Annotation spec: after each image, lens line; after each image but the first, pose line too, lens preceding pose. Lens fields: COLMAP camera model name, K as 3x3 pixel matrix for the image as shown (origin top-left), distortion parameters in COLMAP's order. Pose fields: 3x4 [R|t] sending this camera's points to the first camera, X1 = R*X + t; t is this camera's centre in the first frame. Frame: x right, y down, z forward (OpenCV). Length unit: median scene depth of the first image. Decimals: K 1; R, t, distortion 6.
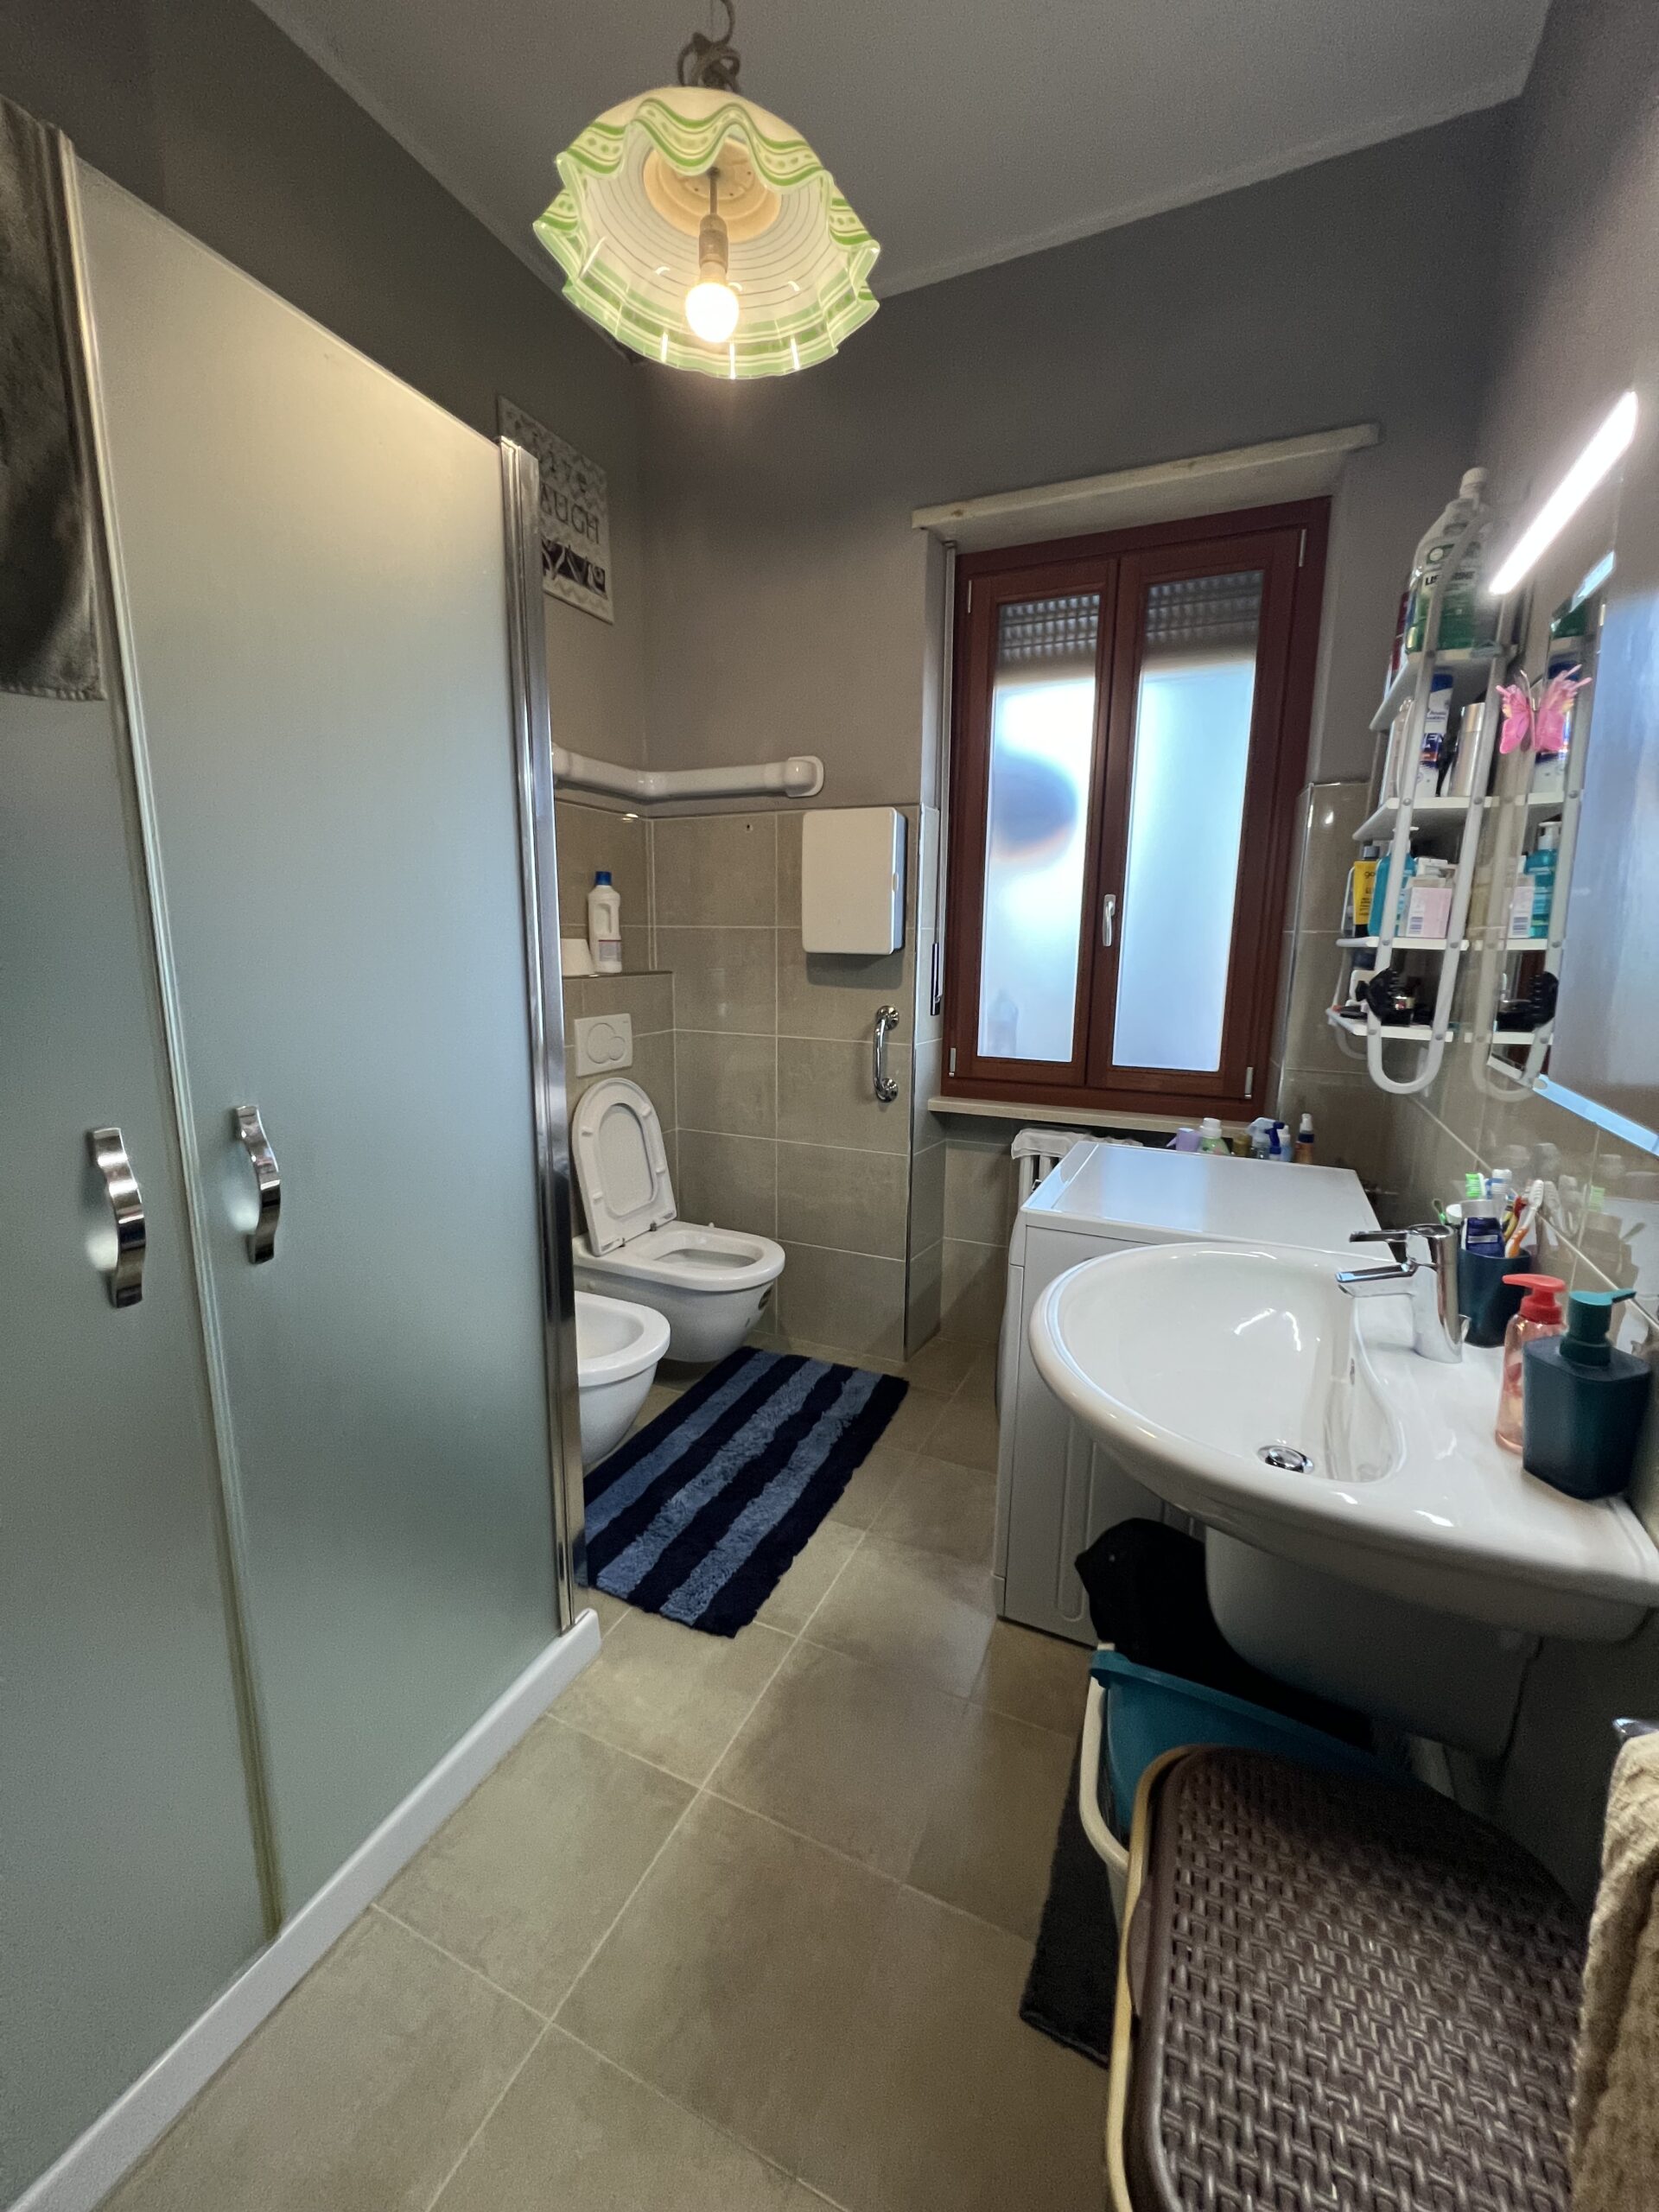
lens RADIAL K [[885.7, 0, 830.7], [0, 885.7, 1099.1], [0, 0, 1]] dist [0.000787, -0.000231]
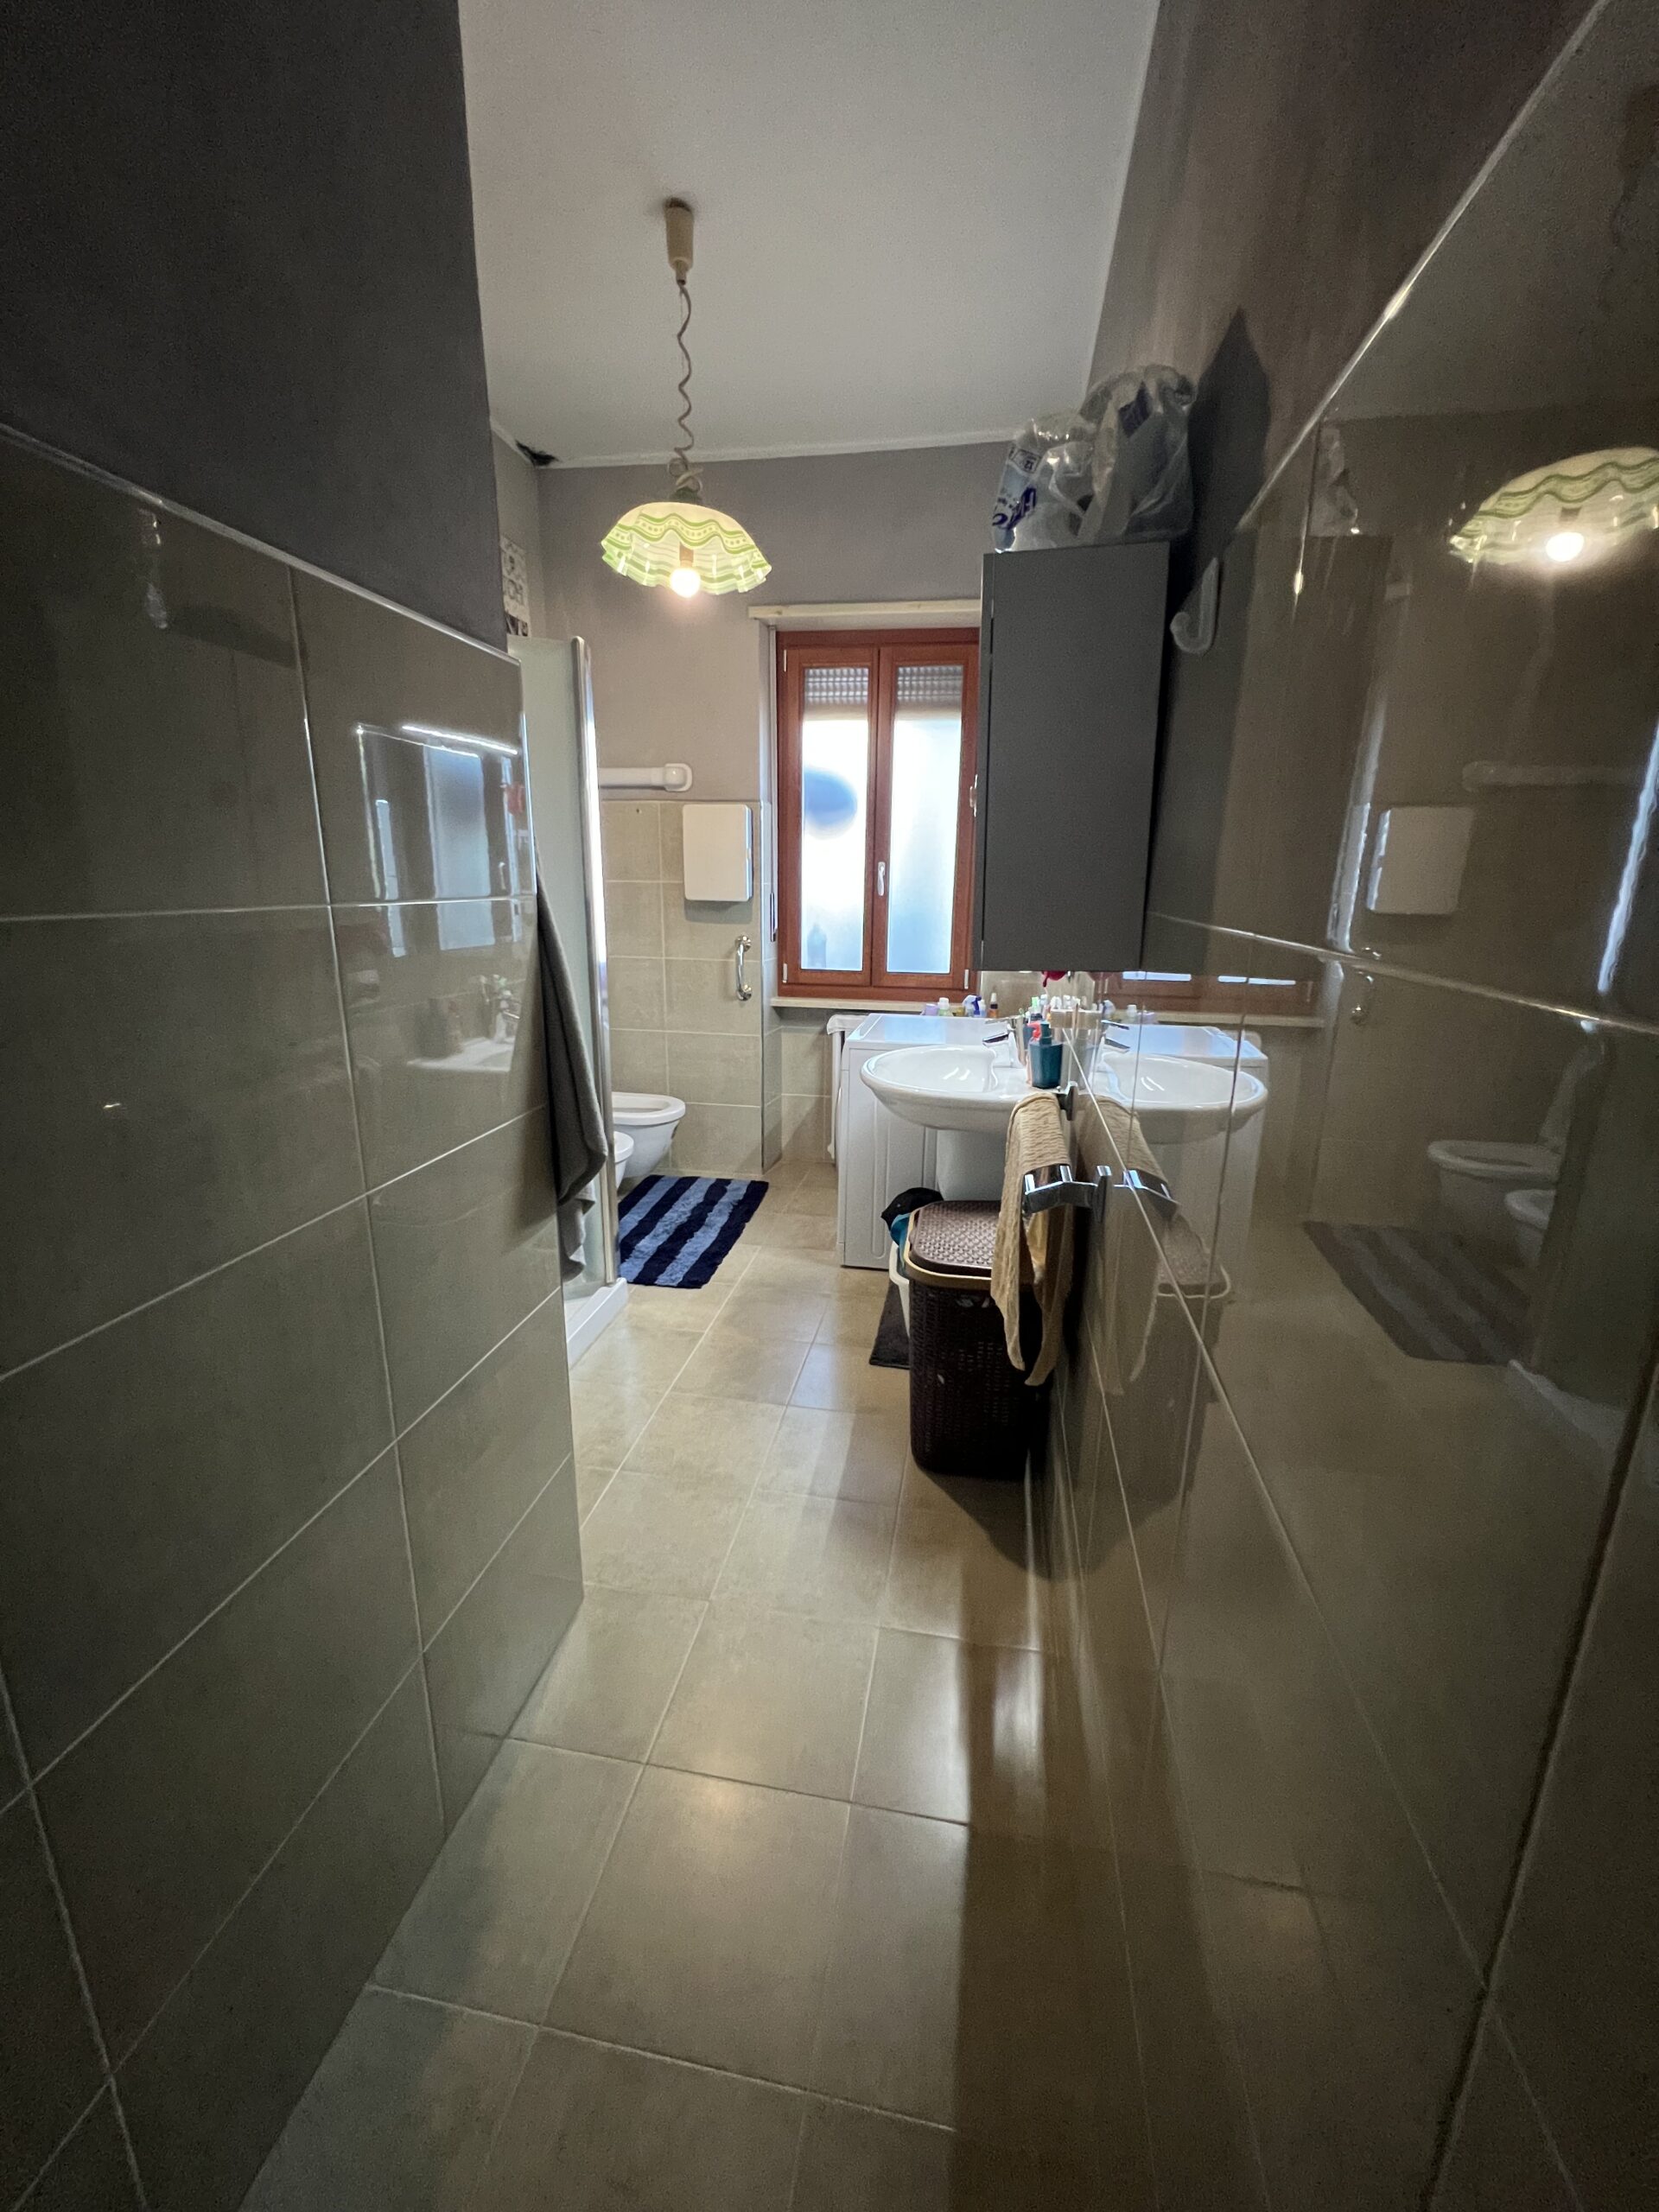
lens RADIAL K [[885.7, 0, 827.2], [0, 885.7, 1102.4], [0, 0, 1]] dist [0.000787, -0.000231]
pose [[0.968672, -0.060559, 0.240847, -0.182623], [0.042828, 0.996018, 0.078186, 0.067538], [-0.244623, -0.065421, 0.967409, -0.525820]]
